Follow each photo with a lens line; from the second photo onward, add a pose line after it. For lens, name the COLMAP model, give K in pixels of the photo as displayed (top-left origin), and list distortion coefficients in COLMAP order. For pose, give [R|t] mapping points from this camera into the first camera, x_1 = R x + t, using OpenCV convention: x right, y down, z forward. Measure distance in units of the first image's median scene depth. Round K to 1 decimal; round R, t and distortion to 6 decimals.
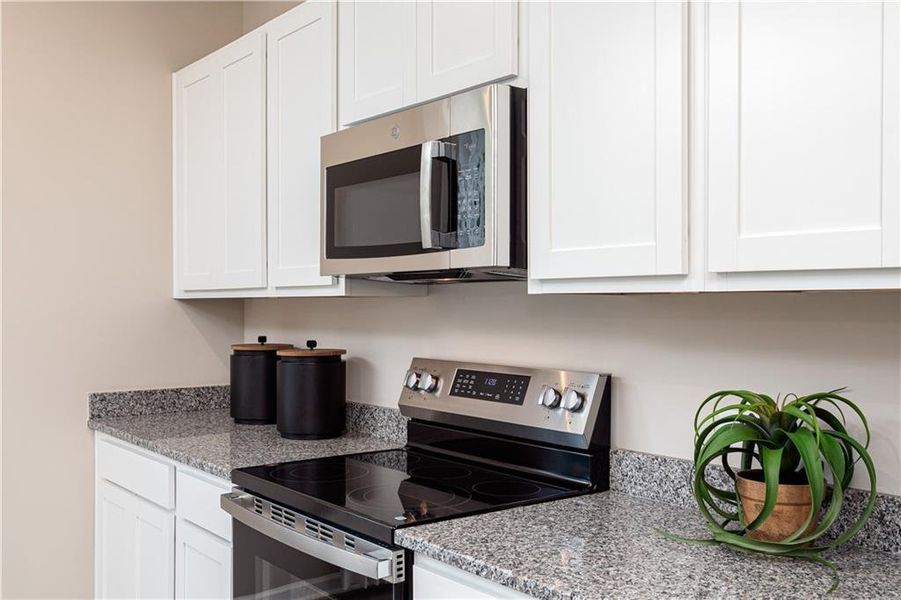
lens RADIAL K [[905.6, 0, 450.1], [0, 905.6, 300.7], [0, 0, 1]] dist [0.000020, 0.000000]
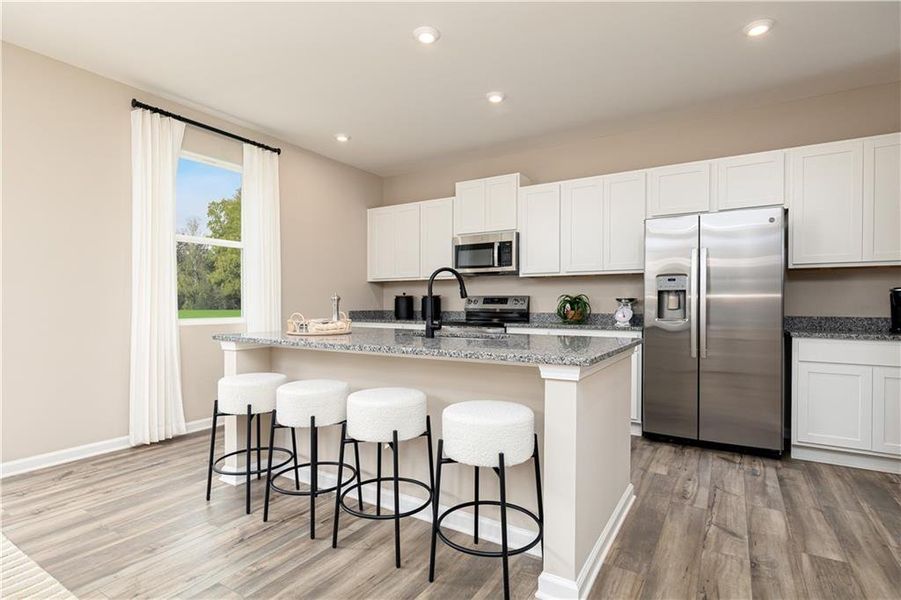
lens RADIAL K [[456.3, 0, 450.4], [0, 456.3, 302.1], [0, 0, 1]] dist [-0.002607, -0.000711]
pose [[0.940049, 0.002480, 0.341030, -0.975431], [-0.002752, 0.999996, 0.000312, 0.114132], [-0.341028, -0.001232, 0.940052, -1.001500]]
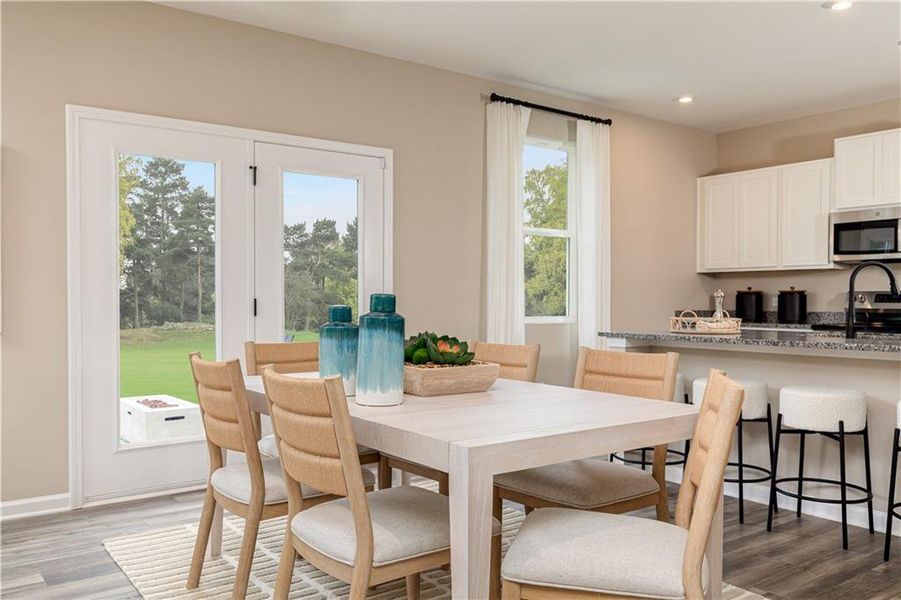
lens RADIAL K [[730.7, 0, 453.6], [0, 730.7, 303.9], [0, 0, 1]] dist [0.000300, -0.004069]
pose [[0.999545, 0.005637, -0.029639, -1.519750], [-0.005381, 0.999948, 0.008695, 0.114928], [0.029687, -0.008532, 0.999523, -1.645429]]
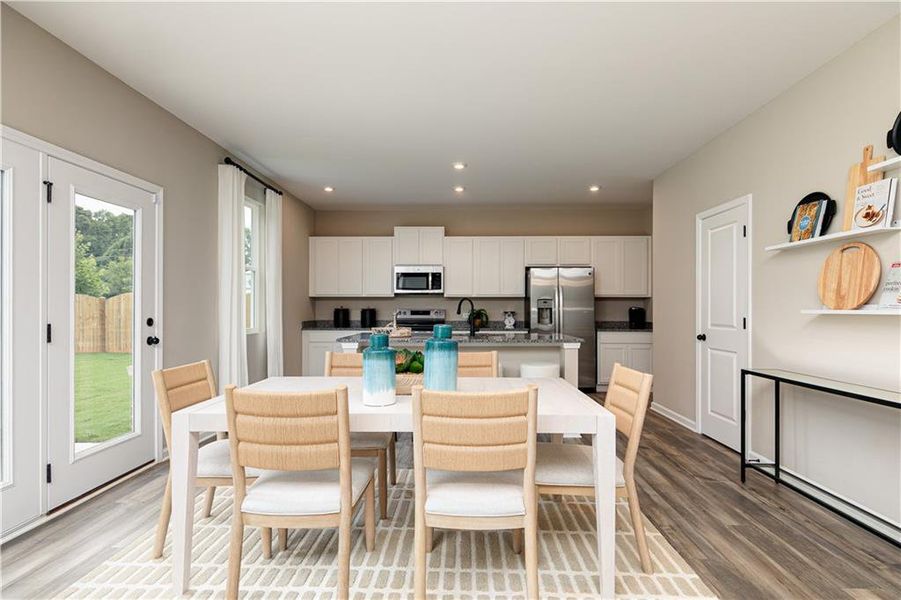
lens RADIAL K [[456.3, 0, 456.8], [0, 456.3, 306.9], [0, 0, 1]] dist [-0.002607, -0.000711]
pose [[0.642084, 0.005360, 0.766616, -2.338874], [-0.003284, 0.999986, -0.004241, 0.077778], [-0.766627, 0.000205, 0.642092, -1.203627]]
